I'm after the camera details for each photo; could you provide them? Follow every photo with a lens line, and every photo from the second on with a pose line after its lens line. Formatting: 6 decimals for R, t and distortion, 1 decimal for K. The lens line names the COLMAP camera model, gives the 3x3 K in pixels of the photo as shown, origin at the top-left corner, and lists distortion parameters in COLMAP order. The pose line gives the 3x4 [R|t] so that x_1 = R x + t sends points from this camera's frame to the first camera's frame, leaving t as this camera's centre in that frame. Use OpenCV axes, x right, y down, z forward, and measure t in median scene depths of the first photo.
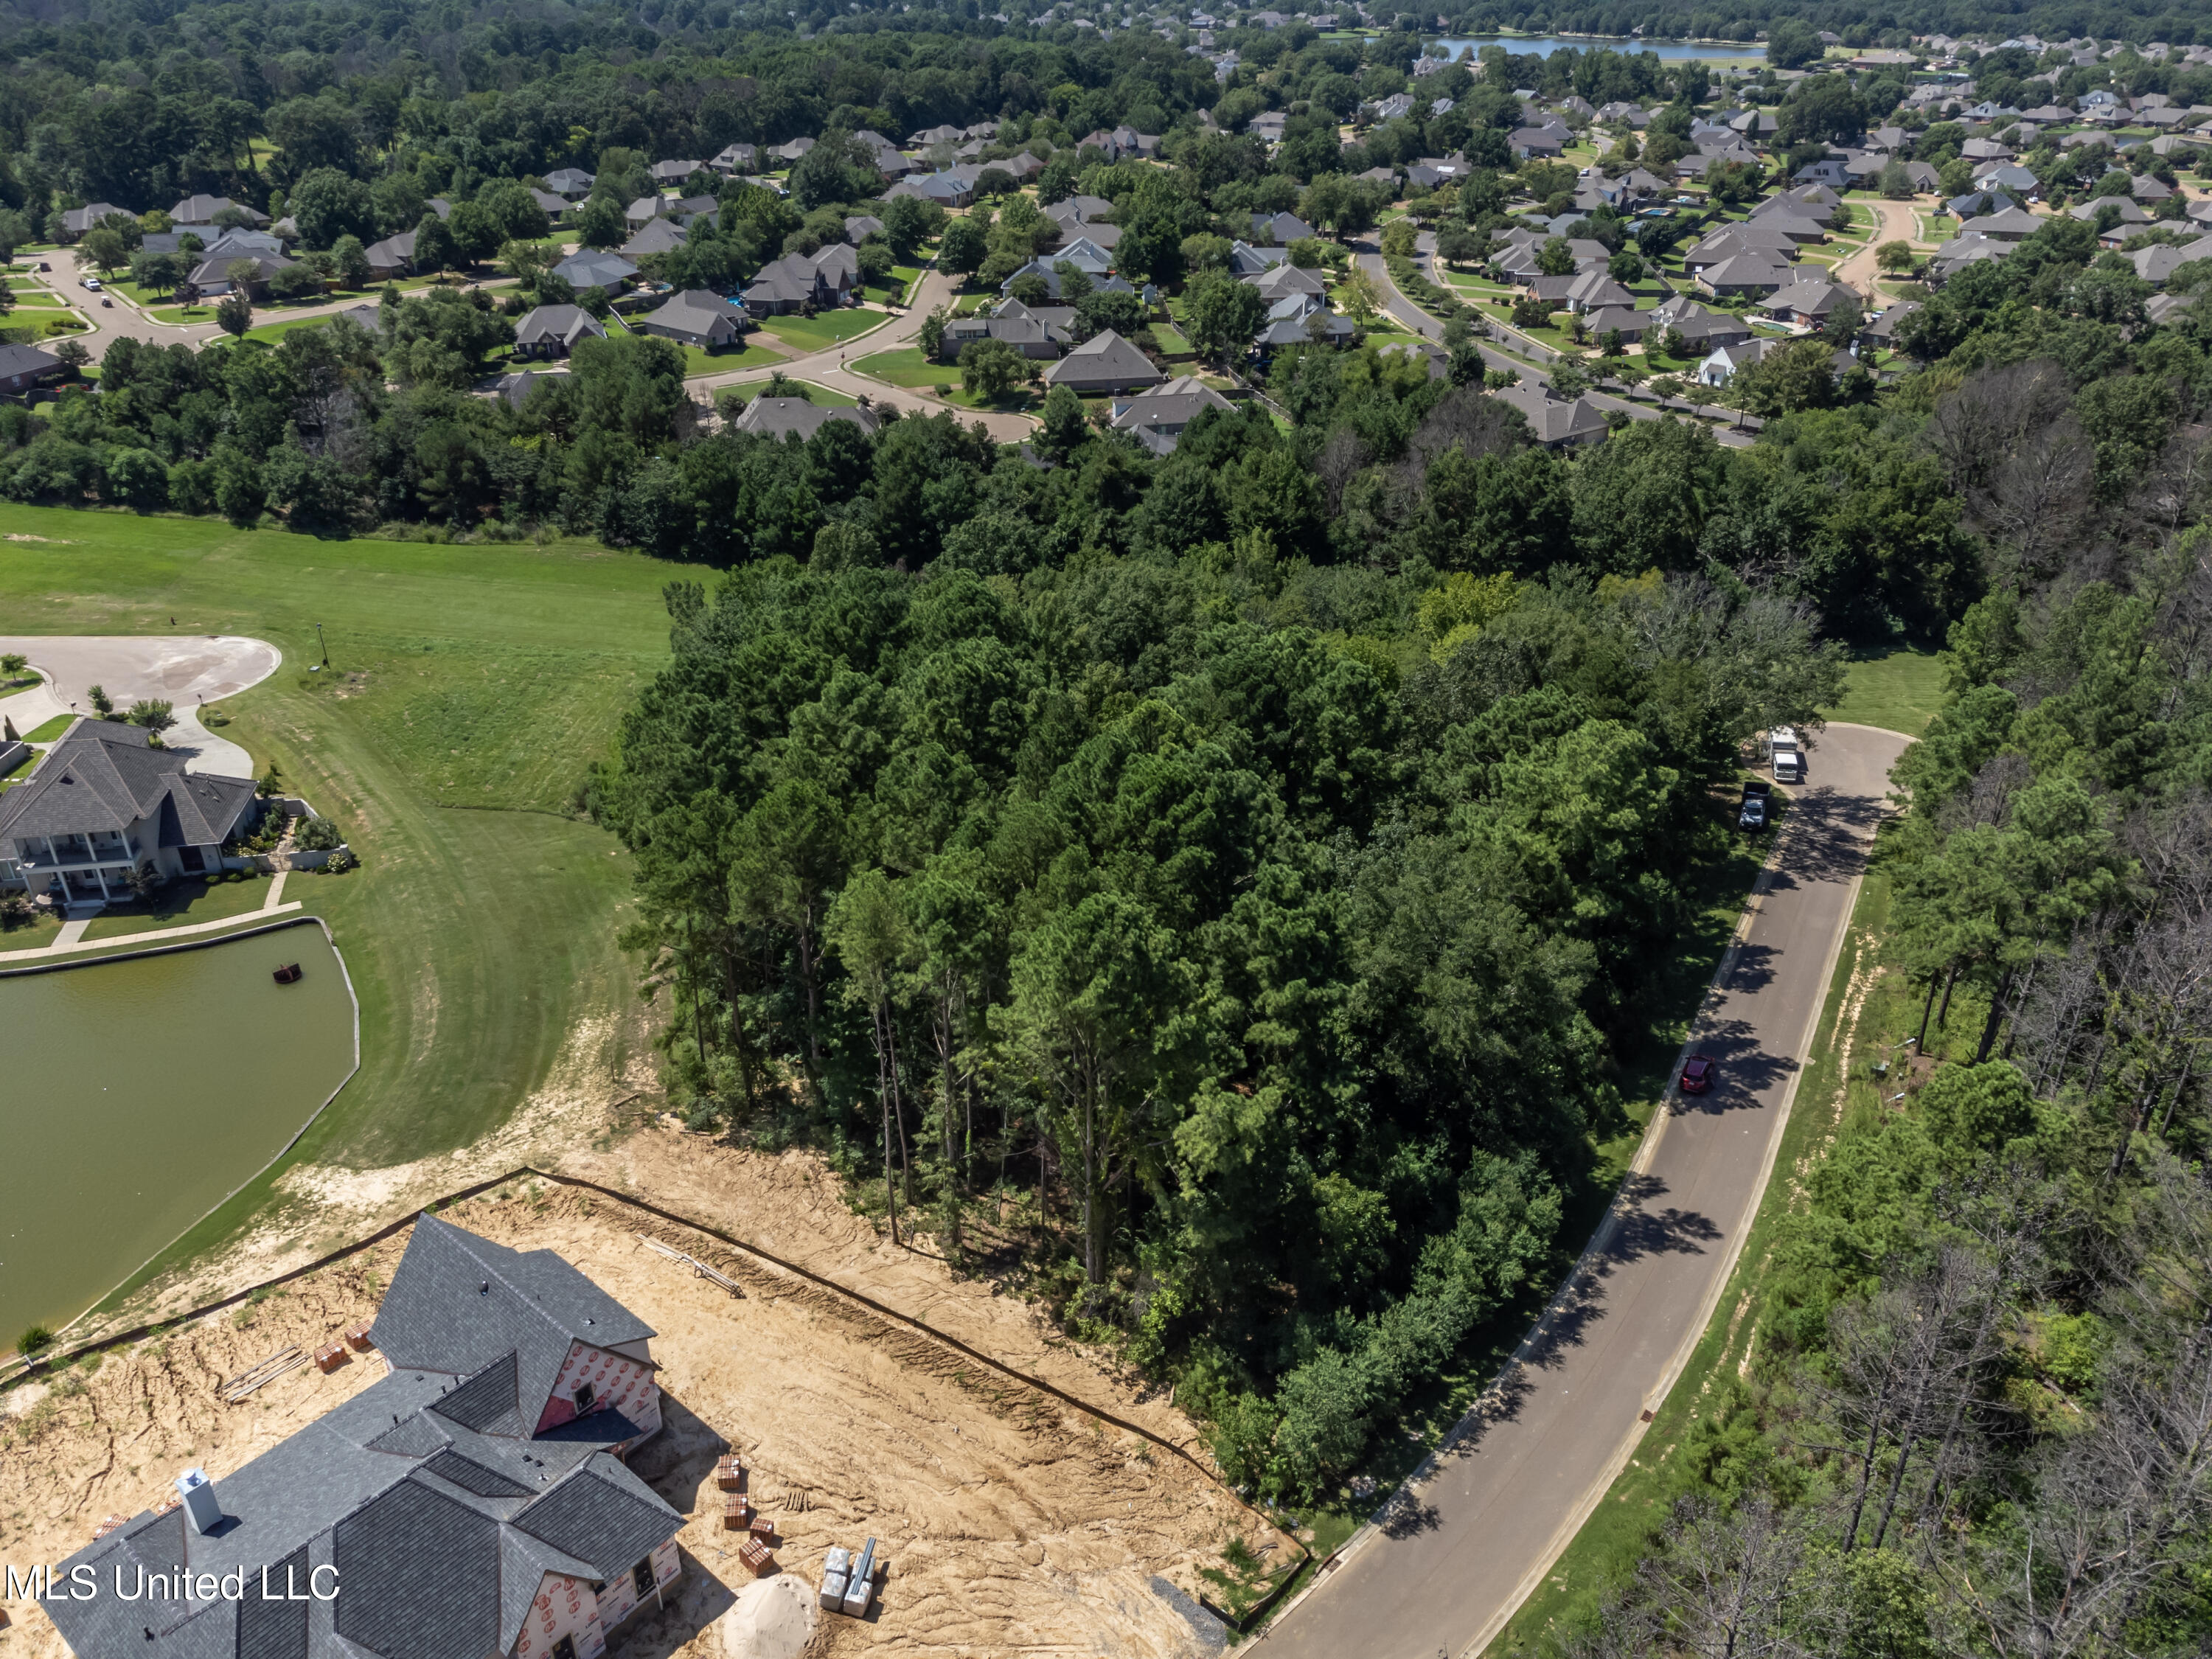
lens RADIAL K [[1667.1, 0, 1112.8], [0, 1667.1, 812.6], [0, 0, 1]] dist [-0.007553, 0.037784]
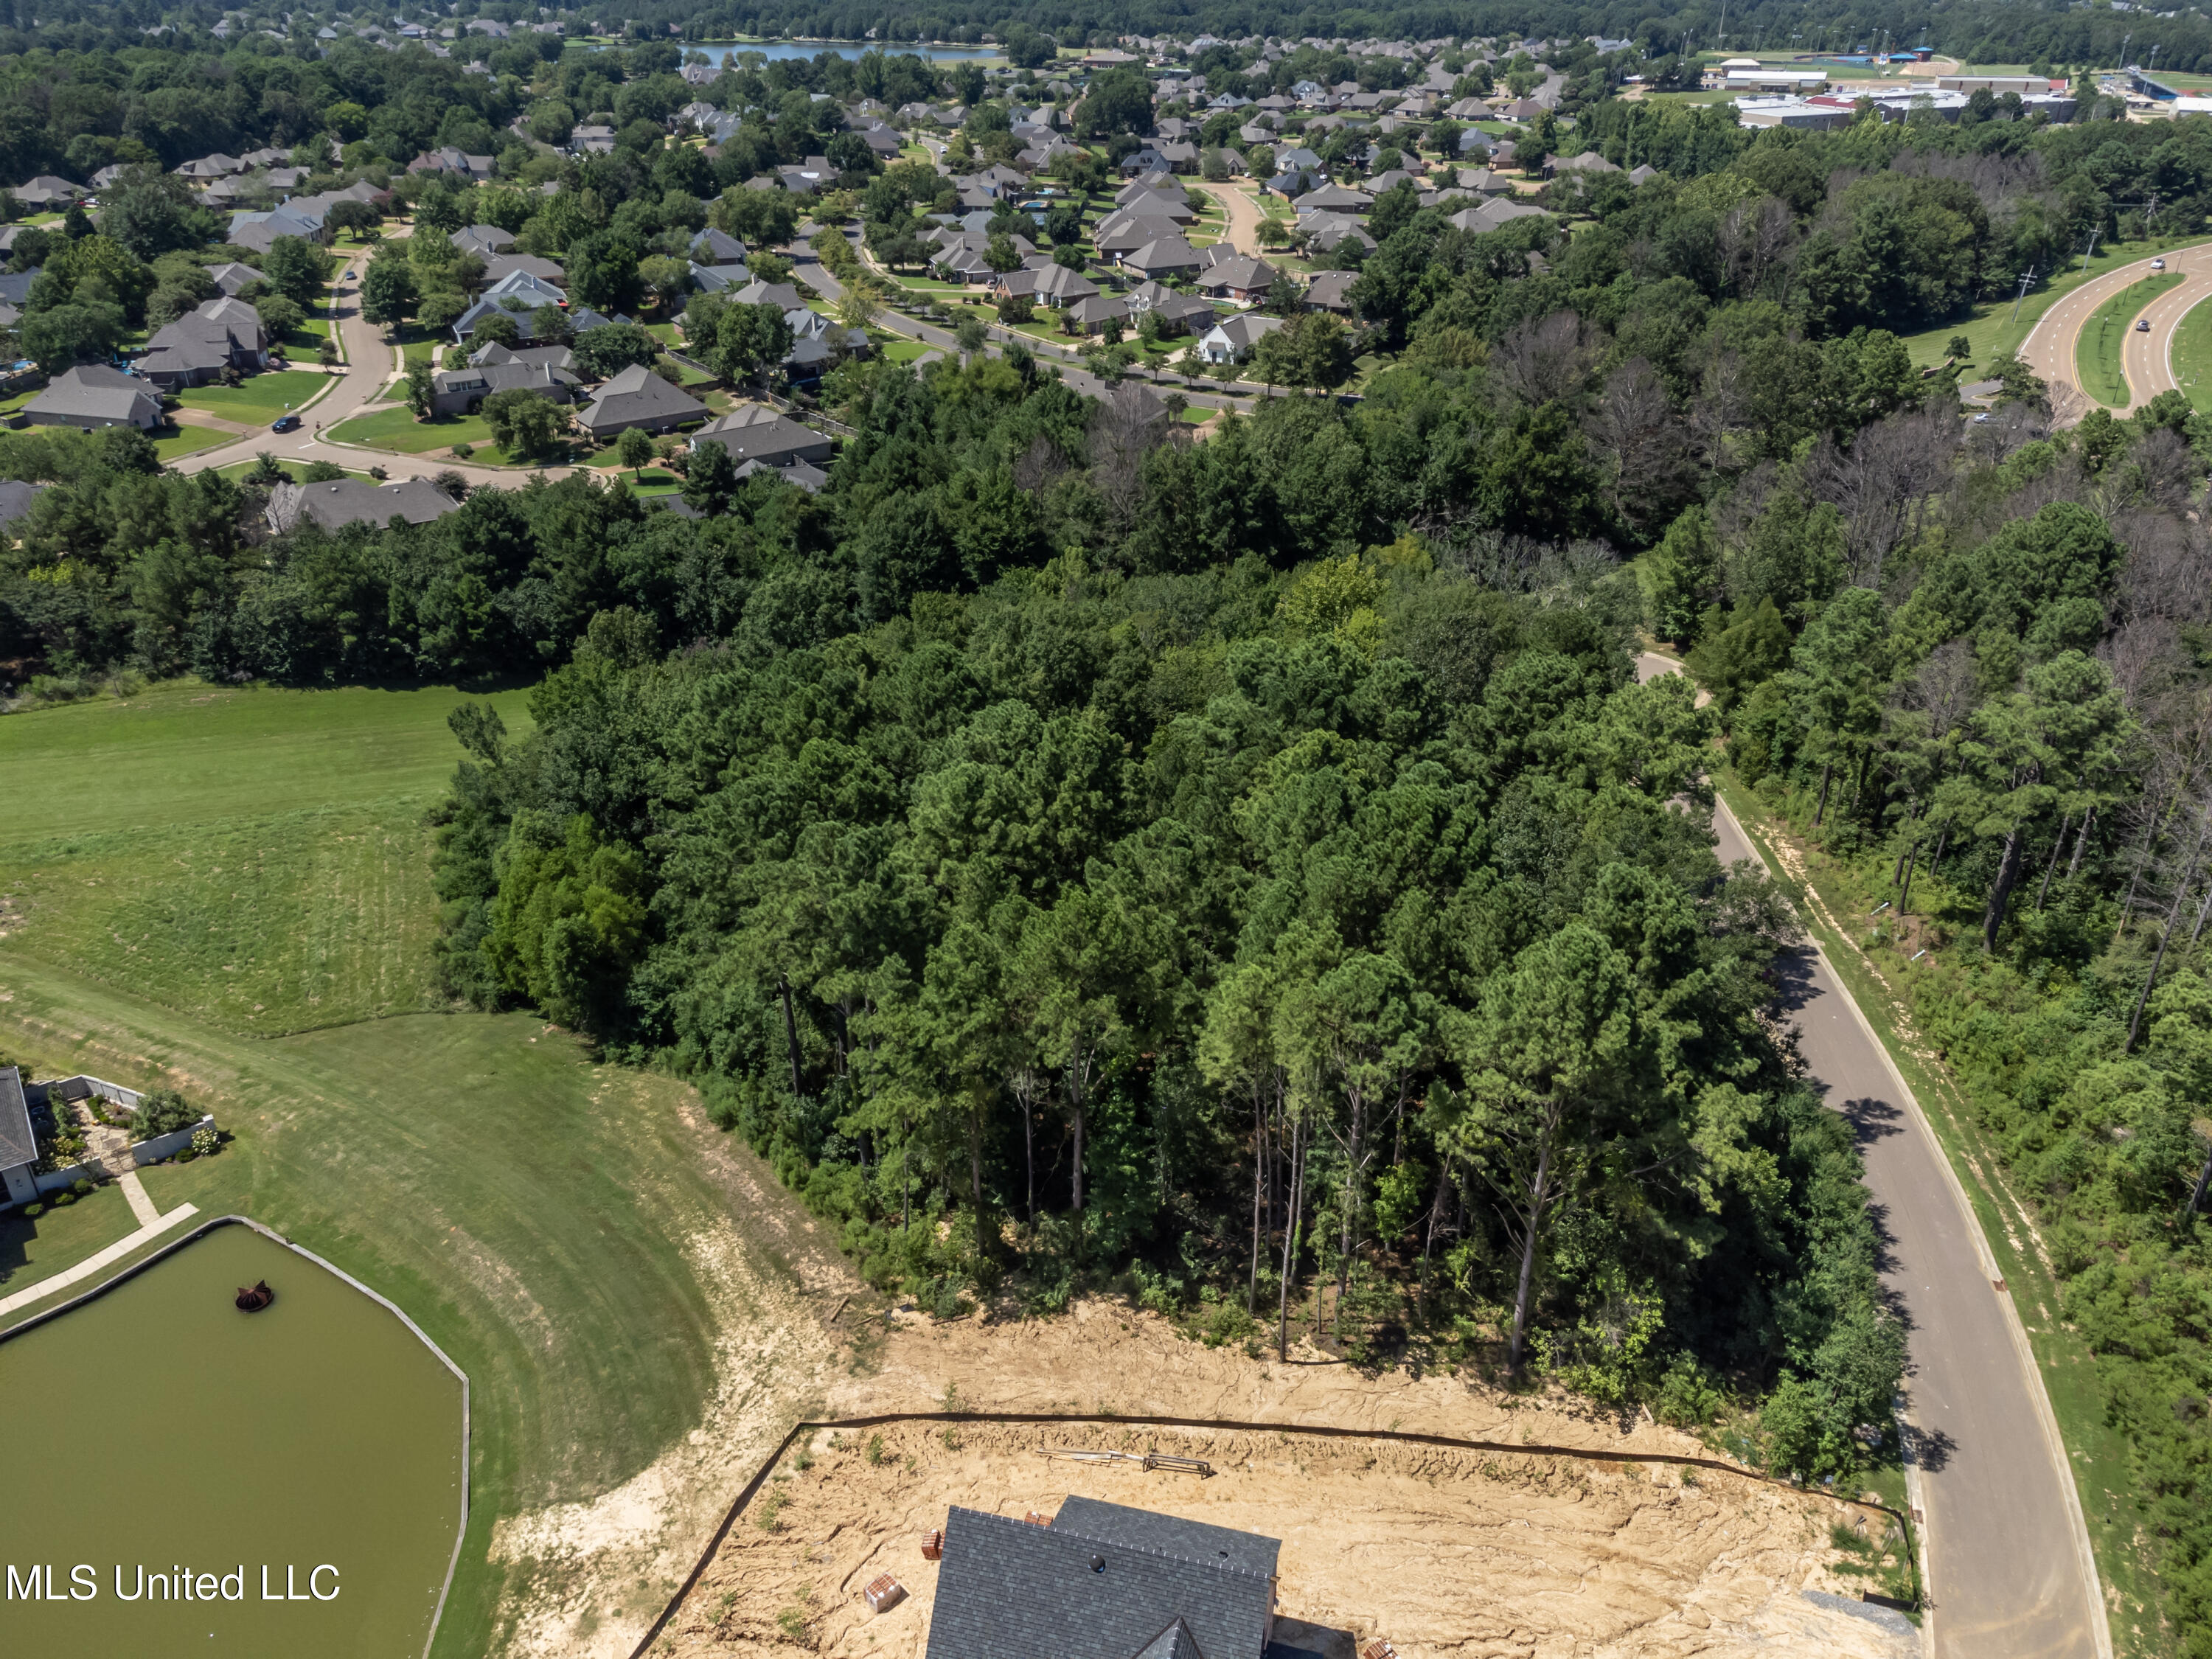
lens RADIAL K [[1667.1, 0, 1111.8], [0, 1667.1, 810.9], [0, 0, 1]] dist [-0.007553, 0.037784]
pose [[0.901881, -0.200112, 0.382839, -0.436917], [0.201609, 0.978780, 0.036669, -0.077175], [-0.382053, 0.044112, 0.923087, 0.156851]]
